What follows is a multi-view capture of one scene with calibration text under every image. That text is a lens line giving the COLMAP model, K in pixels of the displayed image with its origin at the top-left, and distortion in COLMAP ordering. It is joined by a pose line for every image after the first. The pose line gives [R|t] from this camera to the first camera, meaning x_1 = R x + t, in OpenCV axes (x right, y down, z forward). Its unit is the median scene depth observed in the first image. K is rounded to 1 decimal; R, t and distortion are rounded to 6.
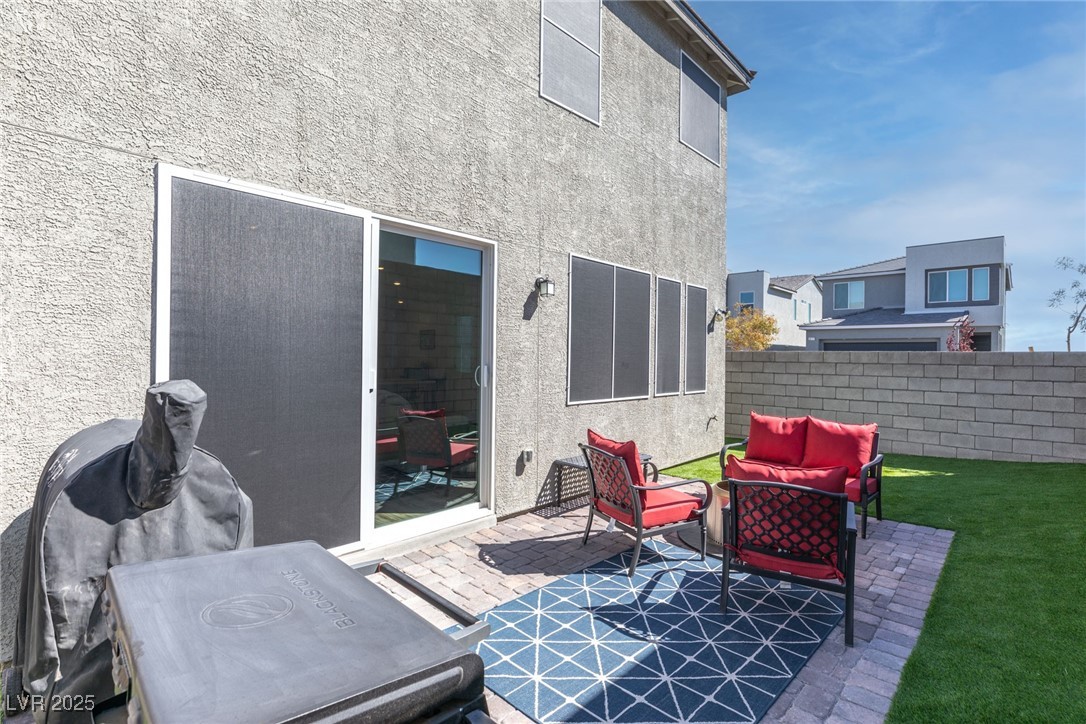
lens RADIAL K [[509.1, 0, 550.9], [0, 509.1, 356.4], [0, 0, 1]] dist [-0.002849, -0.001384]
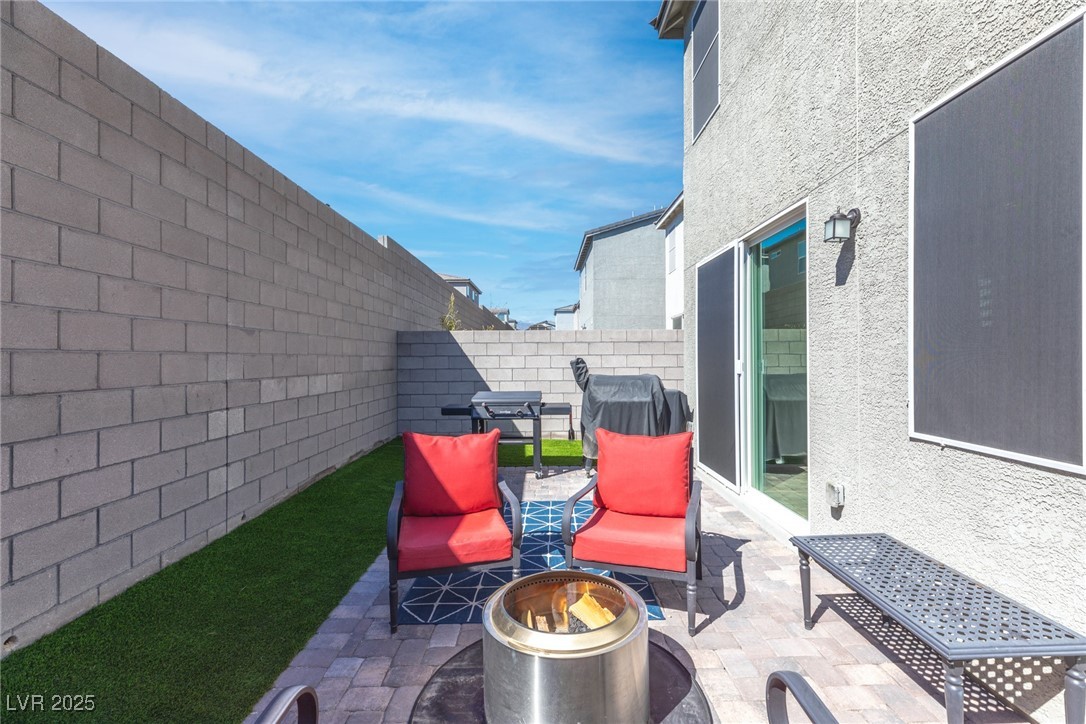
lens RADIAL K [[485.8, 0, 548.7], [0, 485.8, 355.4], [0, 0, 1]] dist [0.003161, -0.000922]
pose [[-0.726714, -0.015117, -0.686774, 0.520220], [-0.005985, 0.999859, -0.015676, 0.024080], [0.686914, -0.007281, -0.726702, 0.956304]]
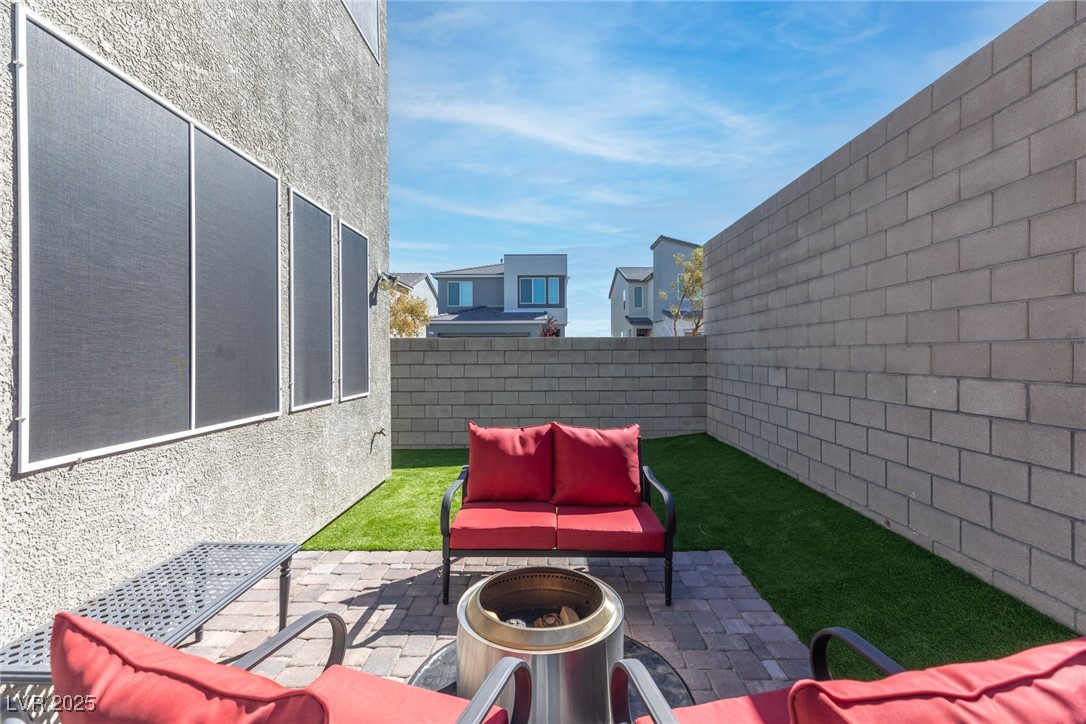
lens RADIAL K [[485.8, 0, 551.6], [0, 485.8, 357.0], [0, 0, 1]] dist [0.003161, -0.000922]
pose [[0.731391, -0.020259, 0.681657, 0.061077], [0.013857, 0.999794, 0.014846, 0.018638], [-0.681817, -0.001412, 0.731521, 0.471408]]
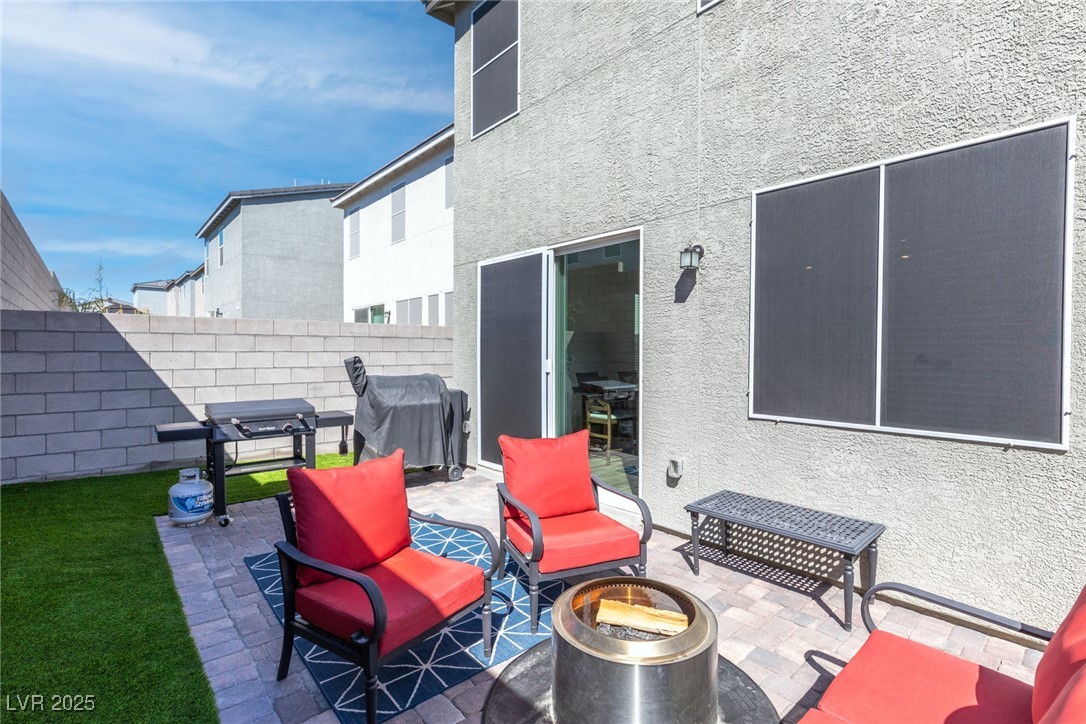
lens RADIAL K [[509.1, 0, 554.7], [0, 509.1, 356.4], [0, 0, 1]] dist [-0.002849, -0.001384]
pose [[-0.089216, -0.004277, -0.996003, 0.635389], [-0.003157, 0.999987, -0.004012, 0.015580], [0.996007, 0.002786, -0.089228, 0.697283]]
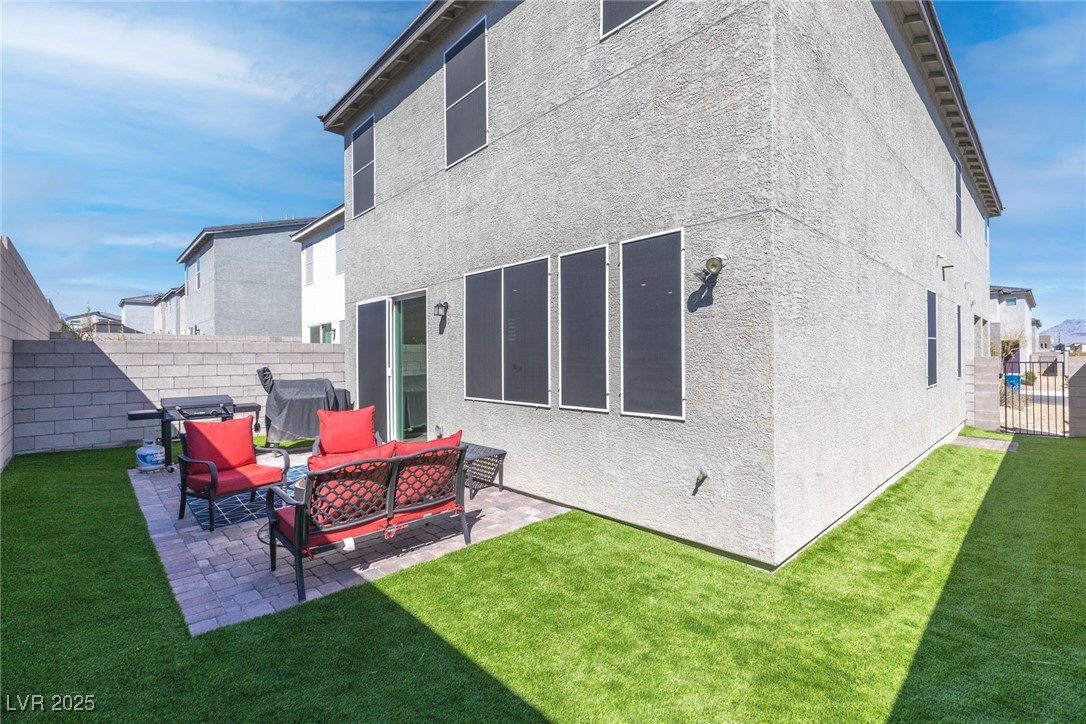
lens RADIAL K [[485.8, 0, 556.0], [0, 485.8, 356.6], [0, 0, 1]] dist [0.003161, -0.000922]
pose [[-0.054435, -0.015387, -0.998399, 1.035530], [0.008844, 0.999835, -0.015891, 0.012157], [0.998478, -0.009695, -0.054290, 1.116648]]
